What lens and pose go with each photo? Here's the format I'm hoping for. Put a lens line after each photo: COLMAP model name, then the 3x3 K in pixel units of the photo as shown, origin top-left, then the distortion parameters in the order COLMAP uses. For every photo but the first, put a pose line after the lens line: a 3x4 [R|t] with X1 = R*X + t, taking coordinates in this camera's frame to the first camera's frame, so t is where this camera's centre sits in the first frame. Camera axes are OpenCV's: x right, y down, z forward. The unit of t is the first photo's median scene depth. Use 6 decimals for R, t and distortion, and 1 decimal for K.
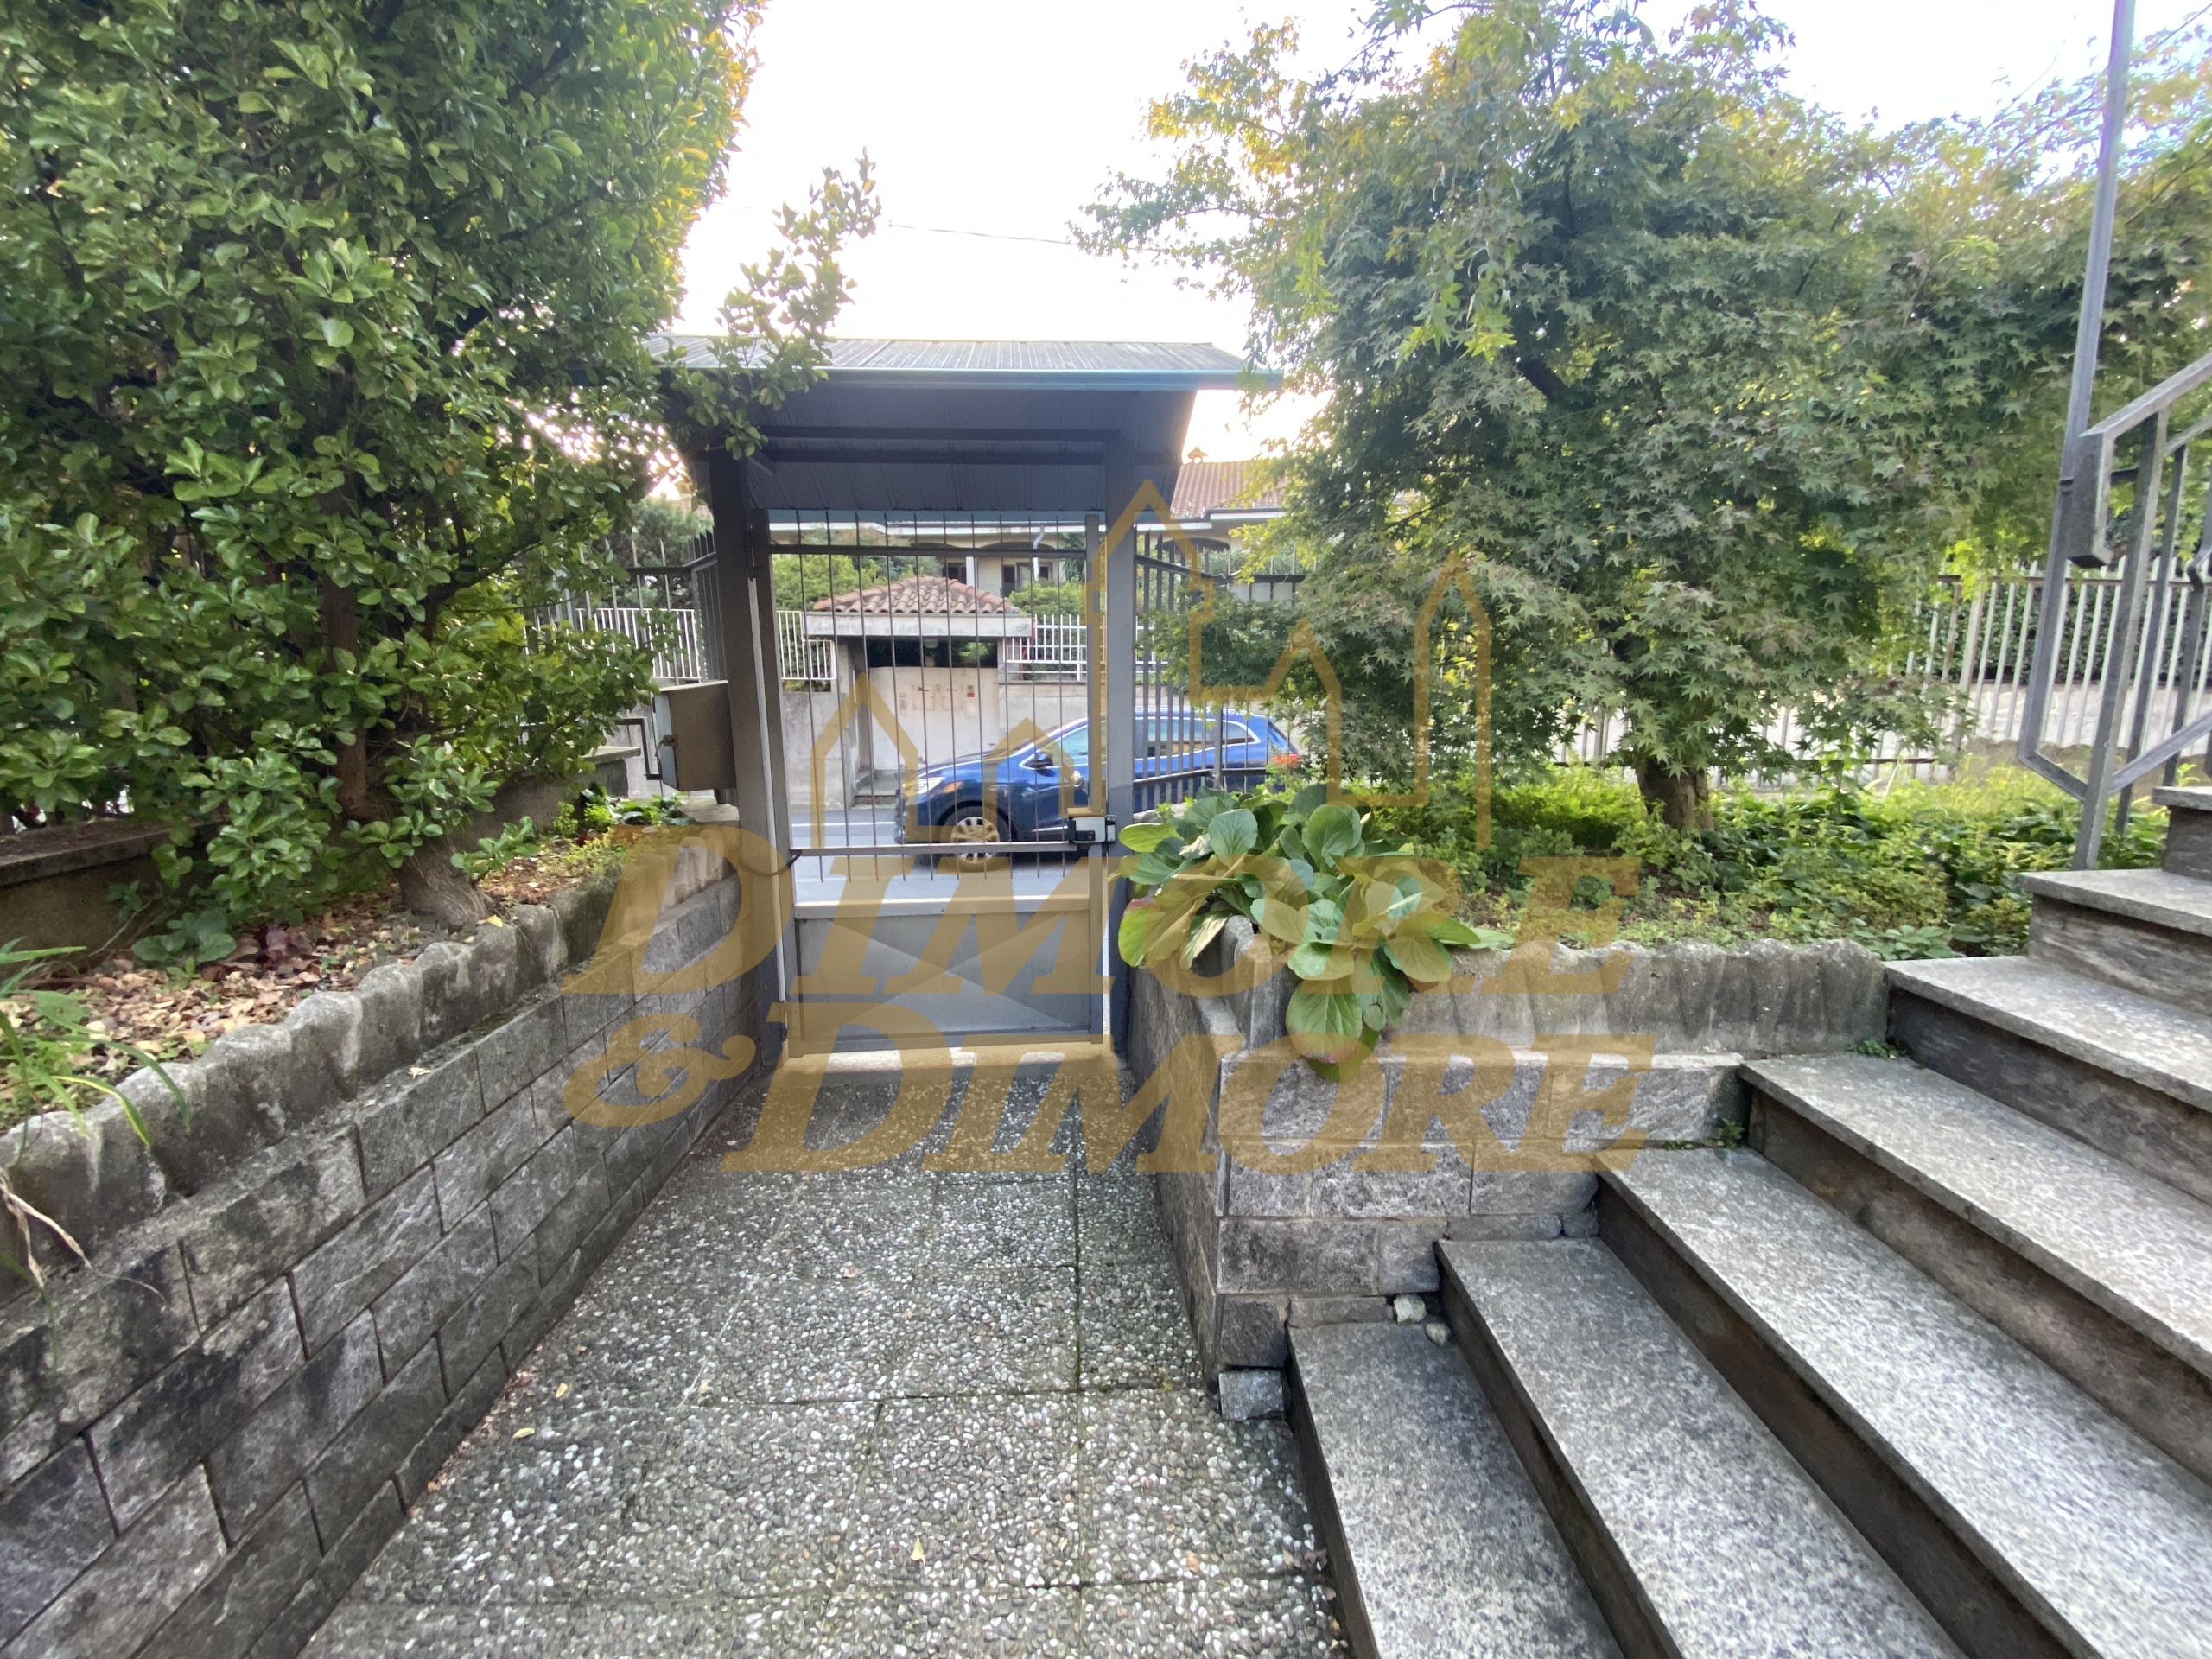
lens RADIAL K [[899.0, 0, 1103.9], [0, 899.0, 822.8], [0, 0, 1]] dist [0.012790, -0.016983]
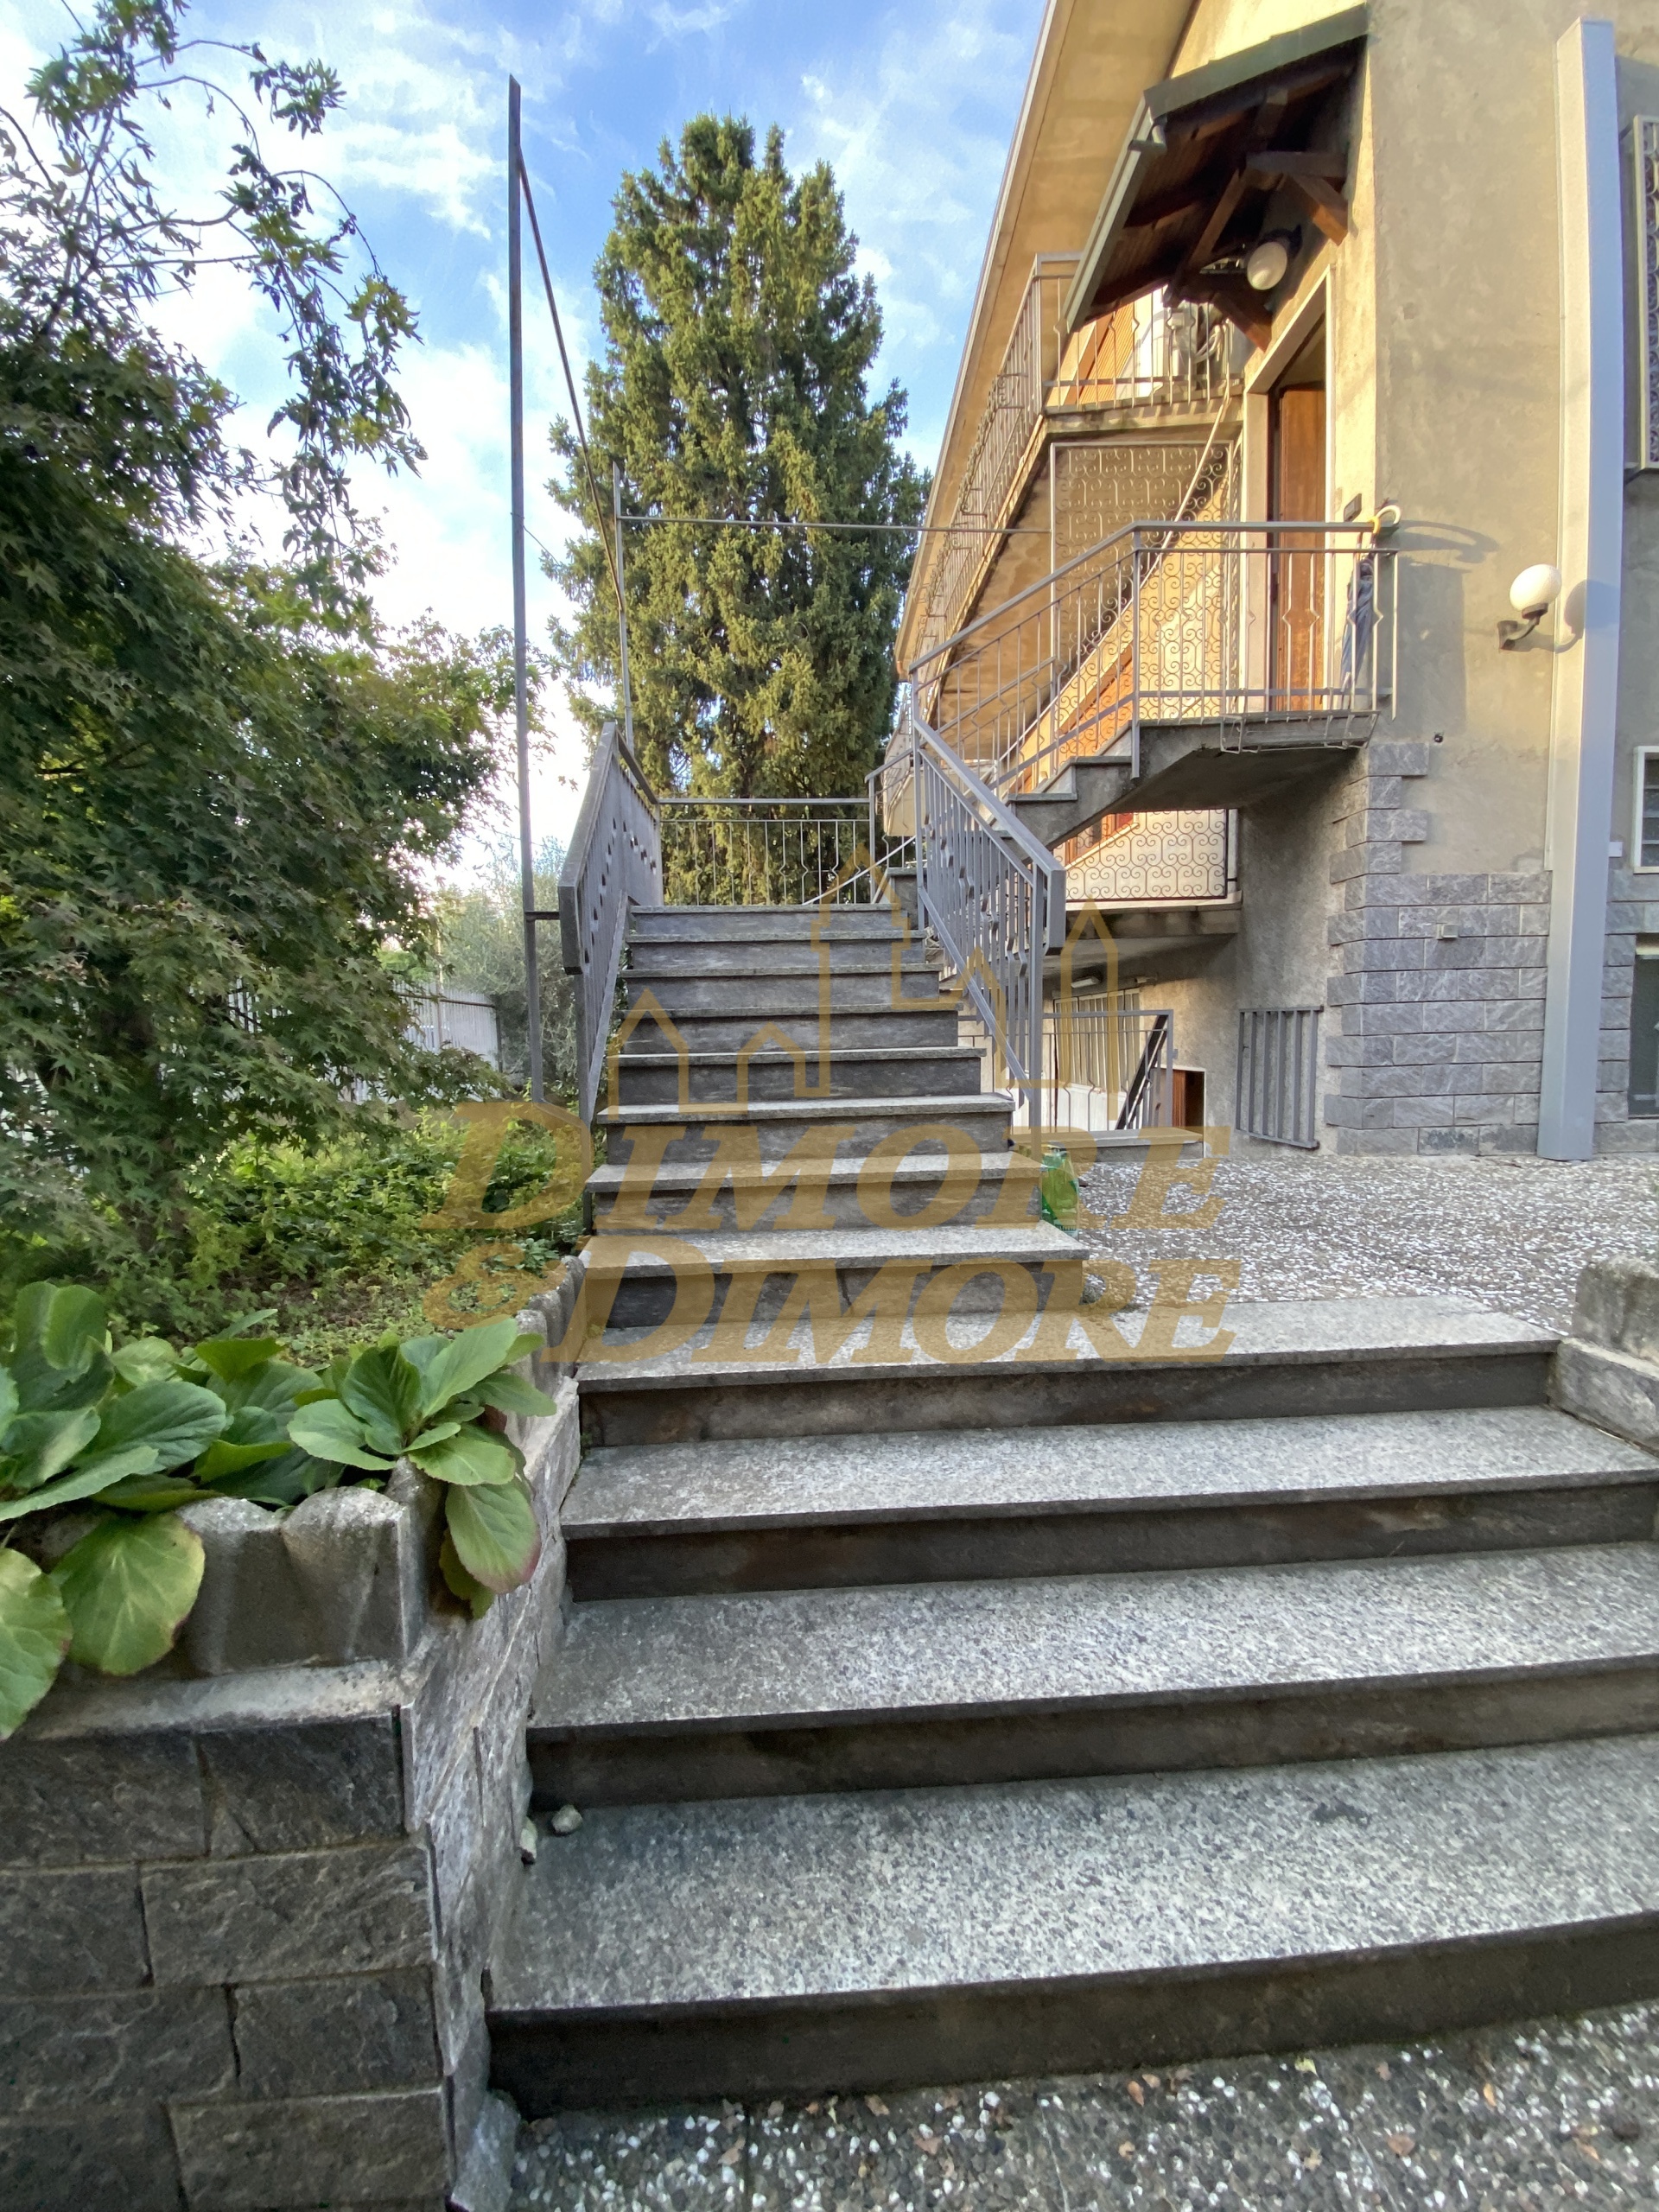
lens RADIAL K [[899.0, 0, 831.0], [0, 899.0, 1103.0], [0, 0, 1]] dist [0.012790, -0.016983]
pose [[-0.040444, -0.083705, 0.995670, -0.499274], [0.191847, 0.977294, 0.089953, -0.143696], [-0.980591, 0.194655, -0.023467, 0.754514]]
